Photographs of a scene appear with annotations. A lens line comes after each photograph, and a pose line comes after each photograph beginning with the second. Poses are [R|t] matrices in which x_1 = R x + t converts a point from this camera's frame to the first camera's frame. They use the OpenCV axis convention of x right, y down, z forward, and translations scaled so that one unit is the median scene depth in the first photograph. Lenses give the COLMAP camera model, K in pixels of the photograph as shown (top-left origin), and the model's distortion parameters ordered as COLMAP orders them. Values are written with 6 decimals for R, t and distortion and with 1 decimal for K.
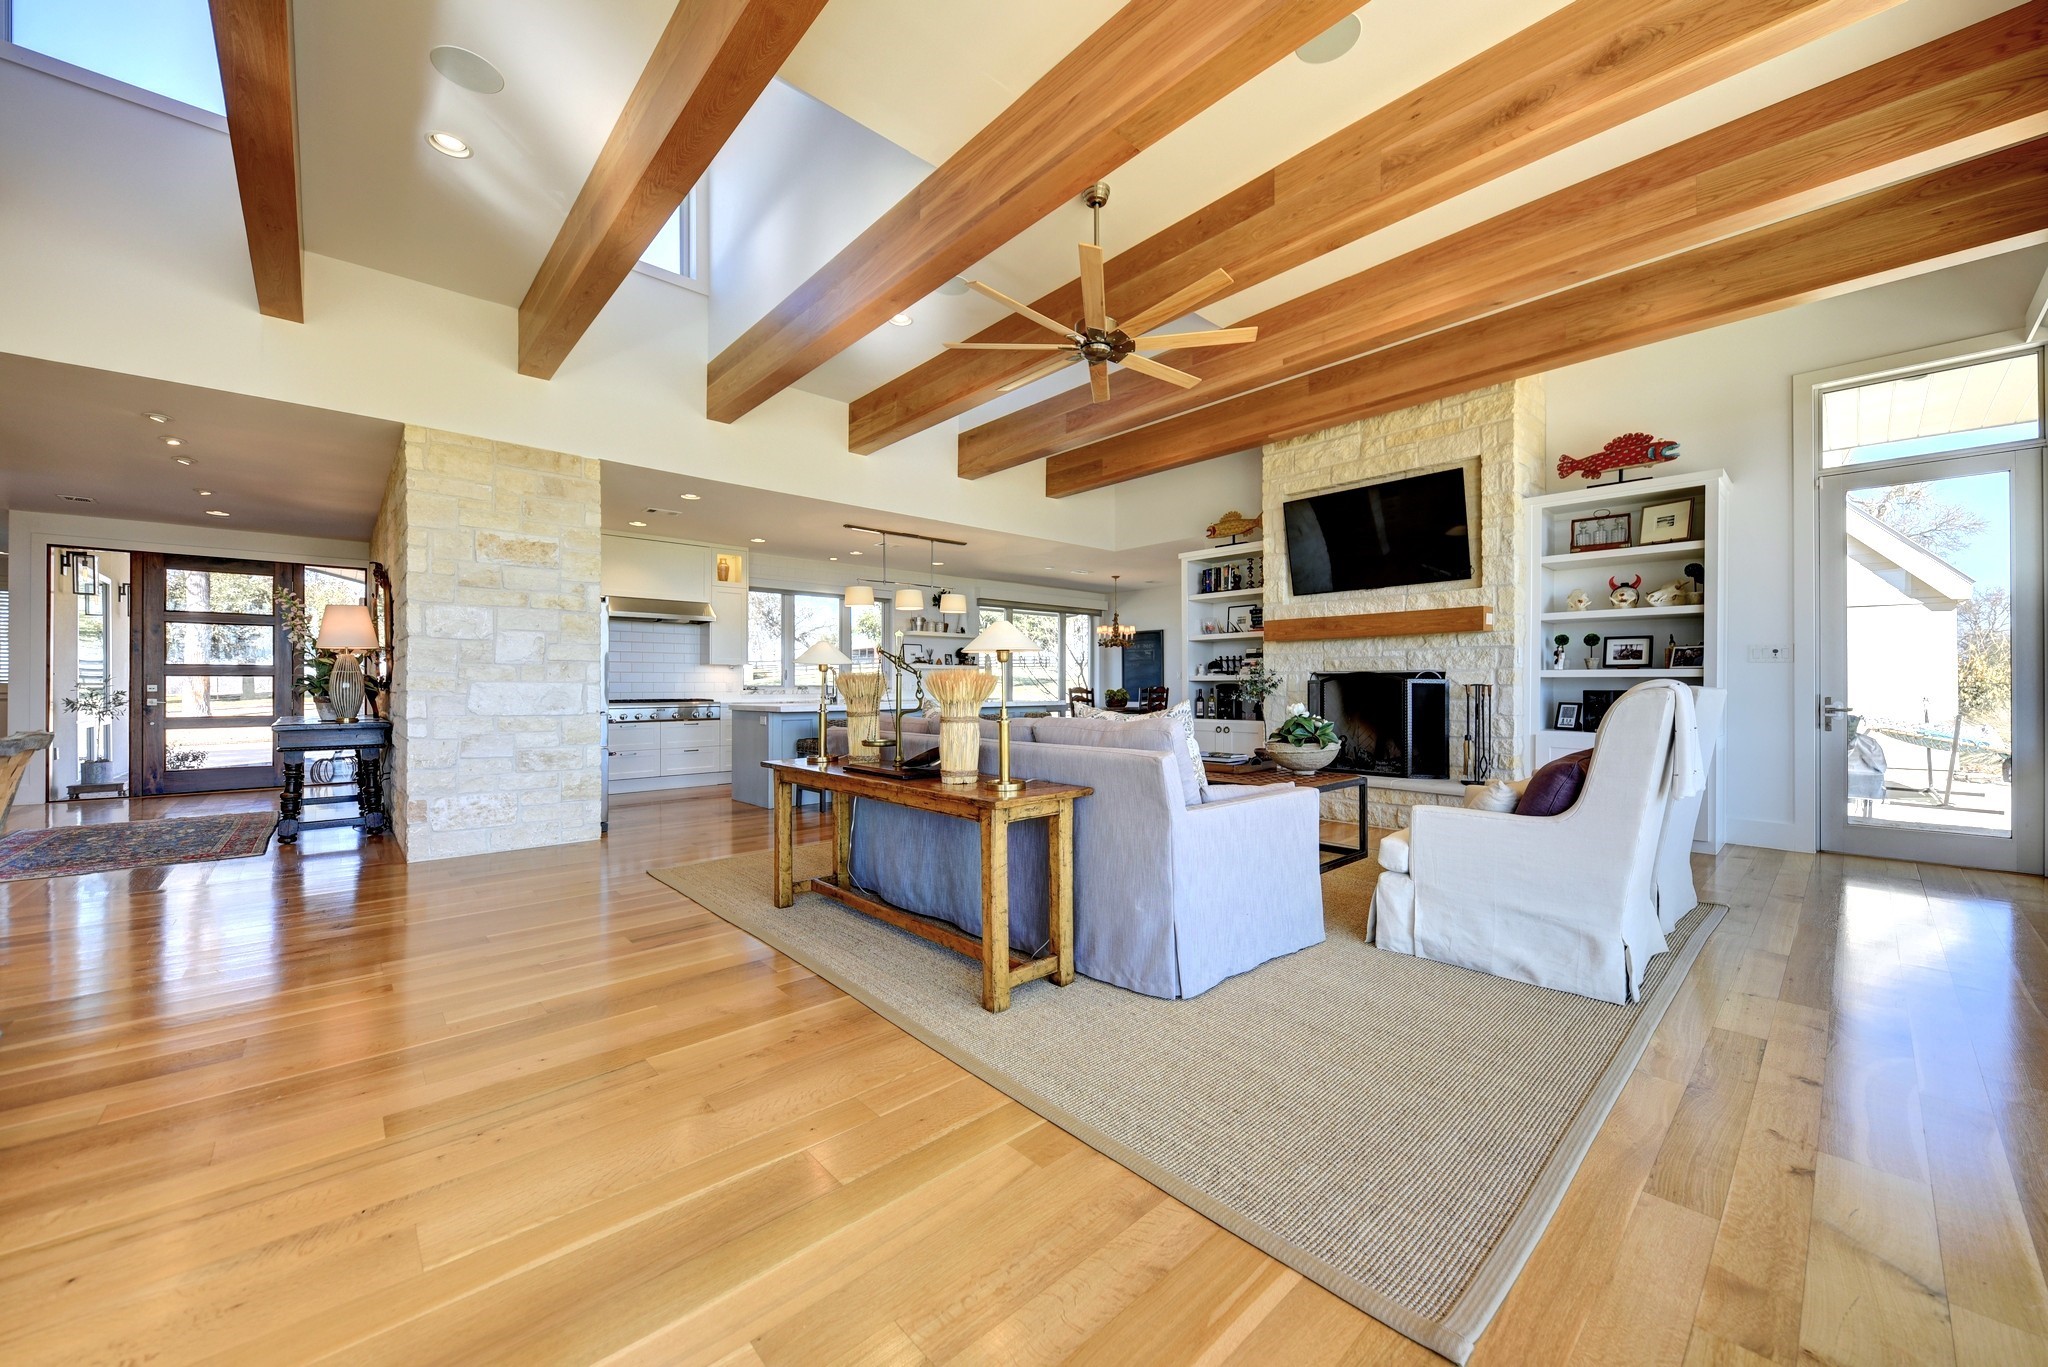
lens RADIAL K [[754.6, 0, 1049.7], [0, 754.6, 683.8], [0, 0, 1]] dist [0.005666, -0.002857]
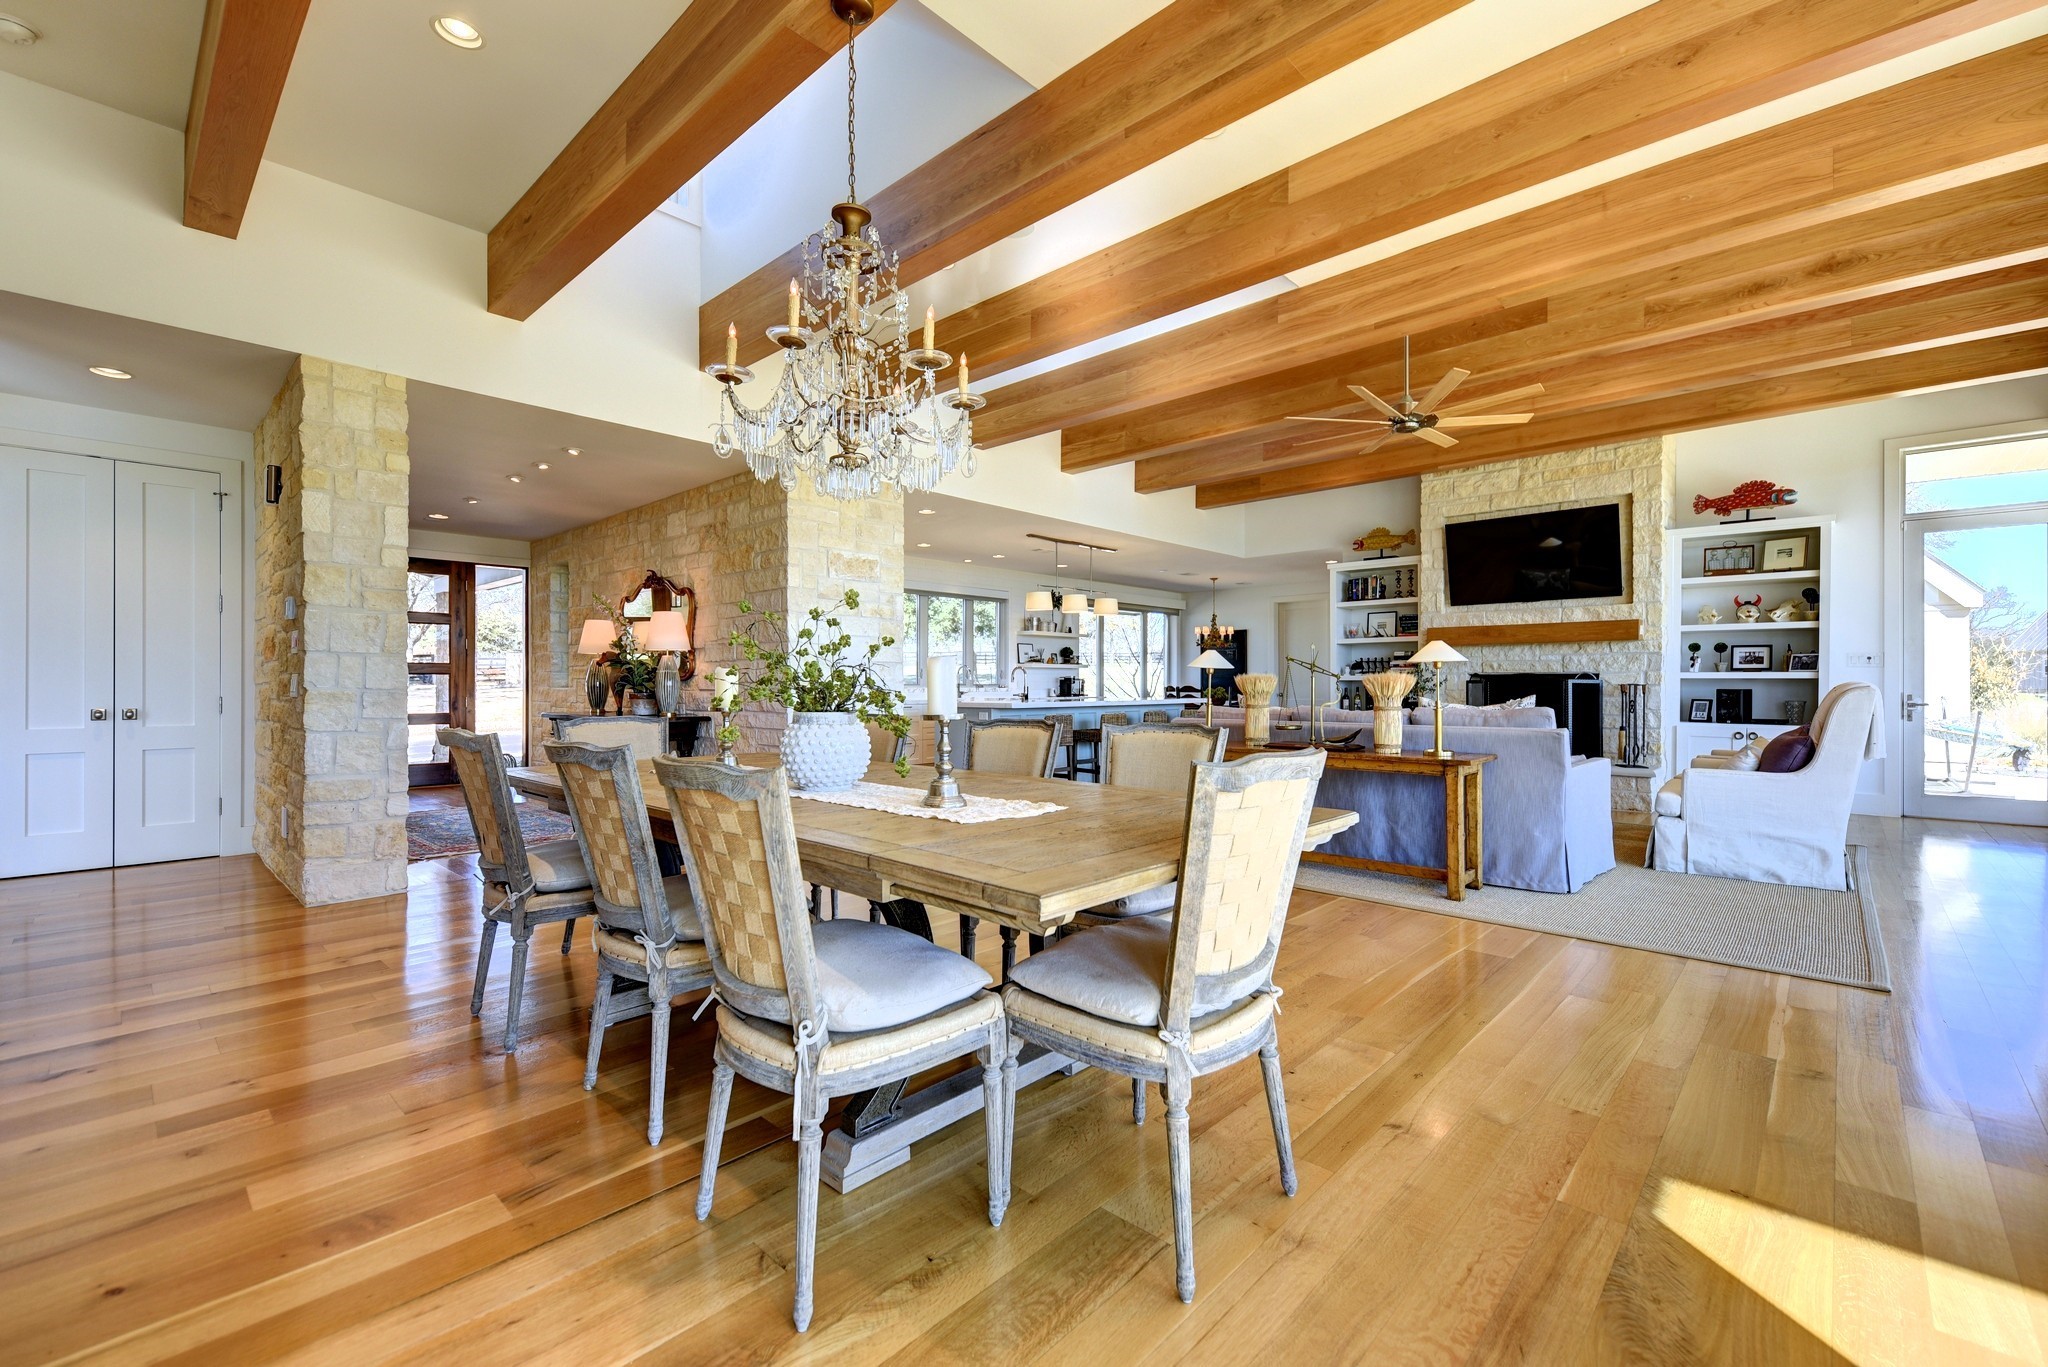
lens RADIAL K [[848.5, 0, 1053.8], [0, 848.5, 682.0], [0, 0, 1]] dist [0.013737, -0.003719]
pose [[0.997053, 0.001530, 0.076705, -0.423677], [-0.001510, 0.999999, -0.000311, -0.000616], [-0.076705, 0.000194, 0.997054, -0.266119]]
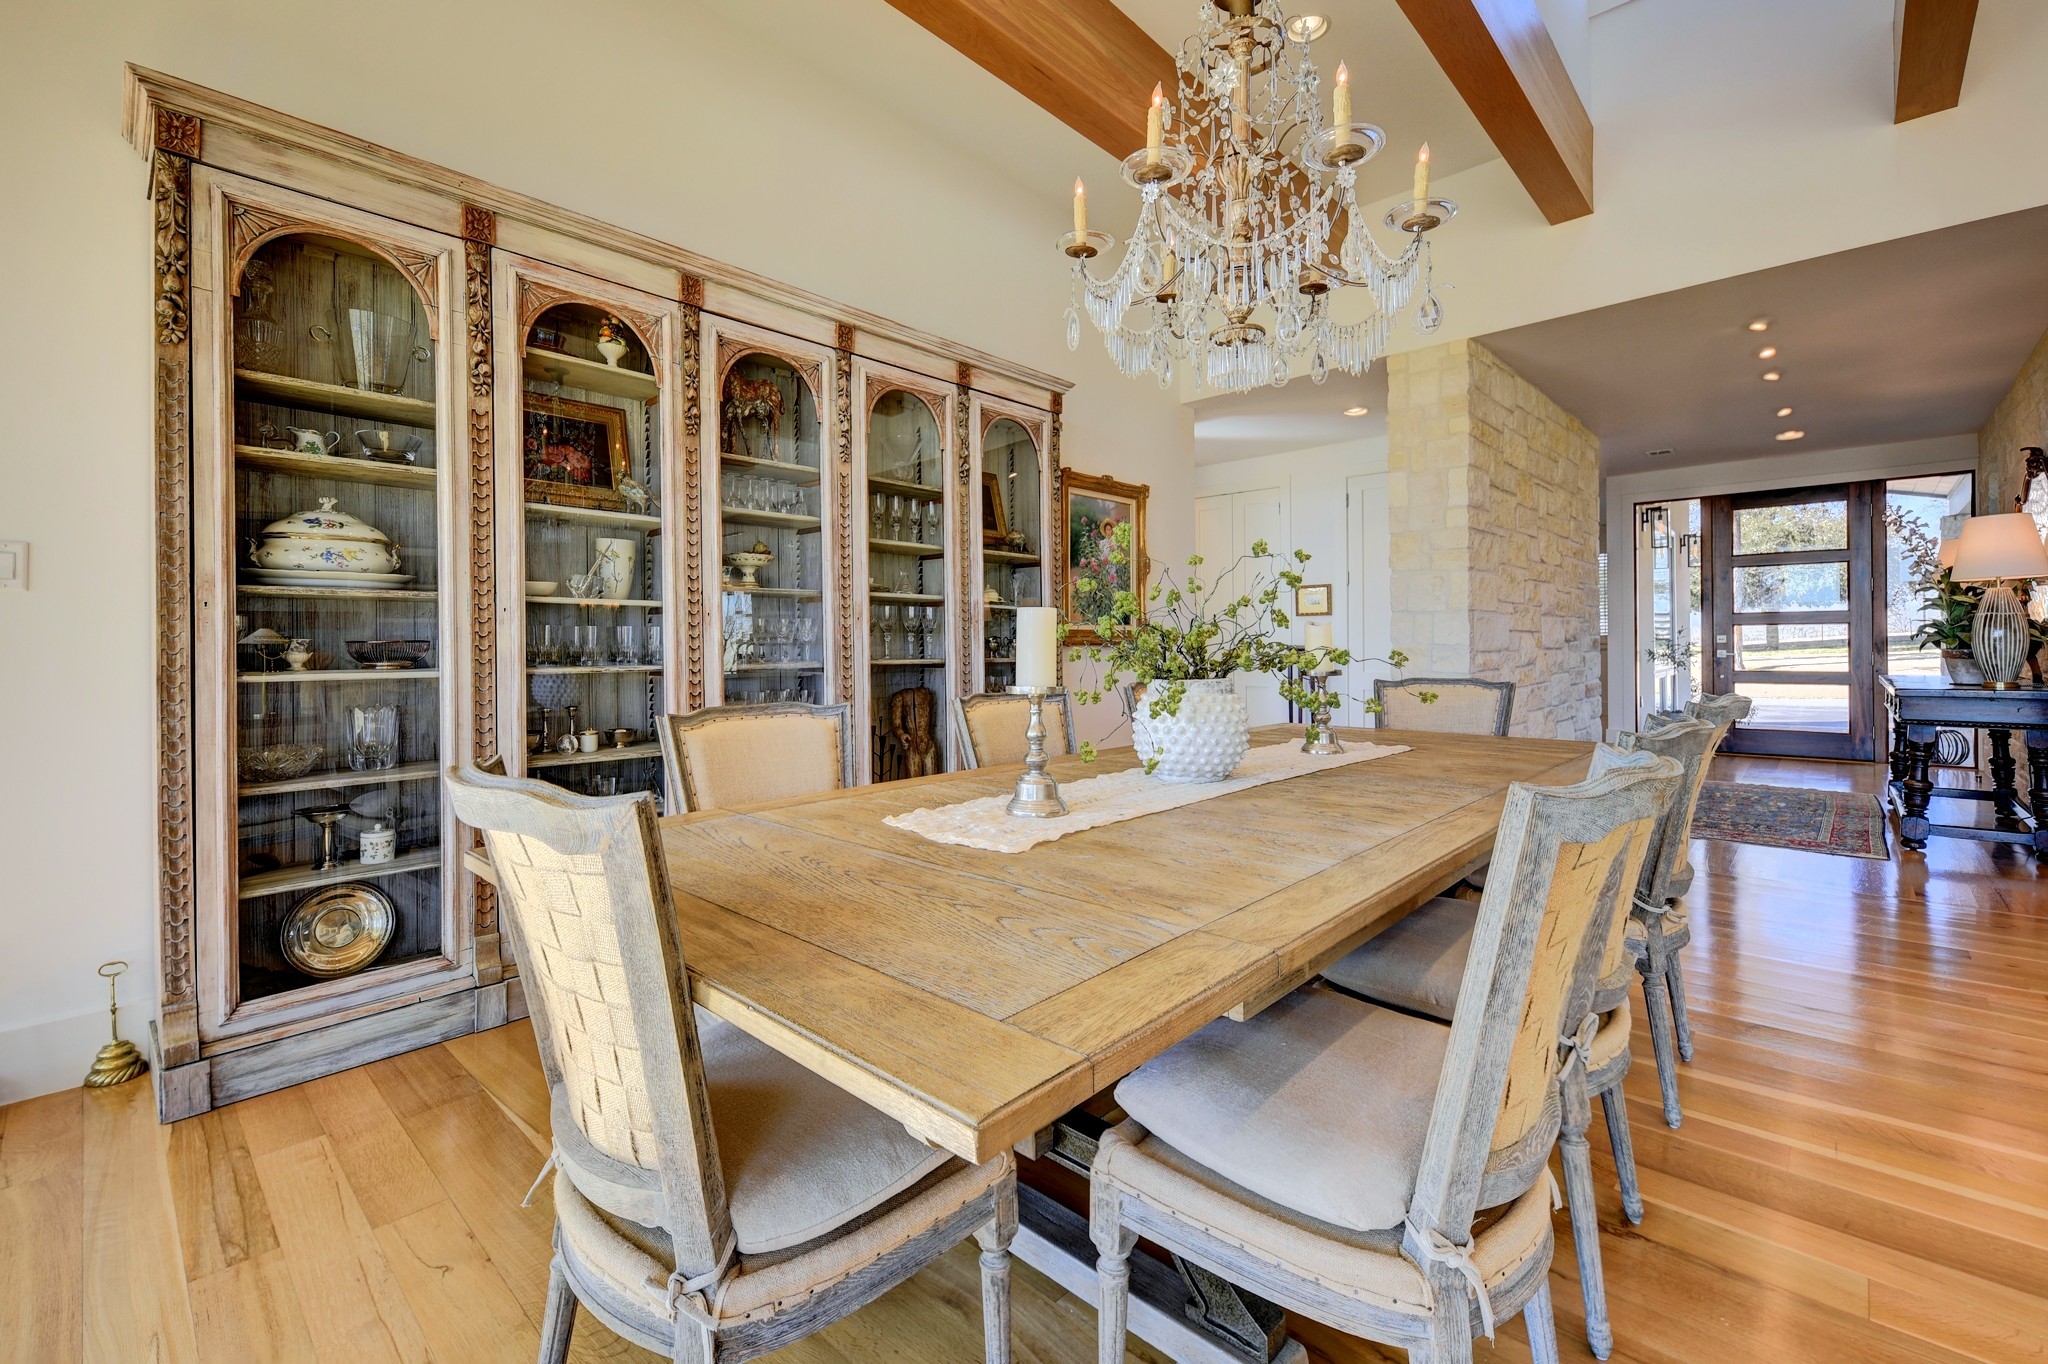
lens RADIAL K [[875.4, 0, 1000.1], [0, 875.4, 650.0], [0, 0, 1]] dist [0.003934, 0.000912]
pose [[0.042129, 0.008088, -0.999079, -0.168182], [0.012010, 0.999891, 0.008601, -0.000660], [0.999040, -0.012361, 0.042027, 0.072280]]
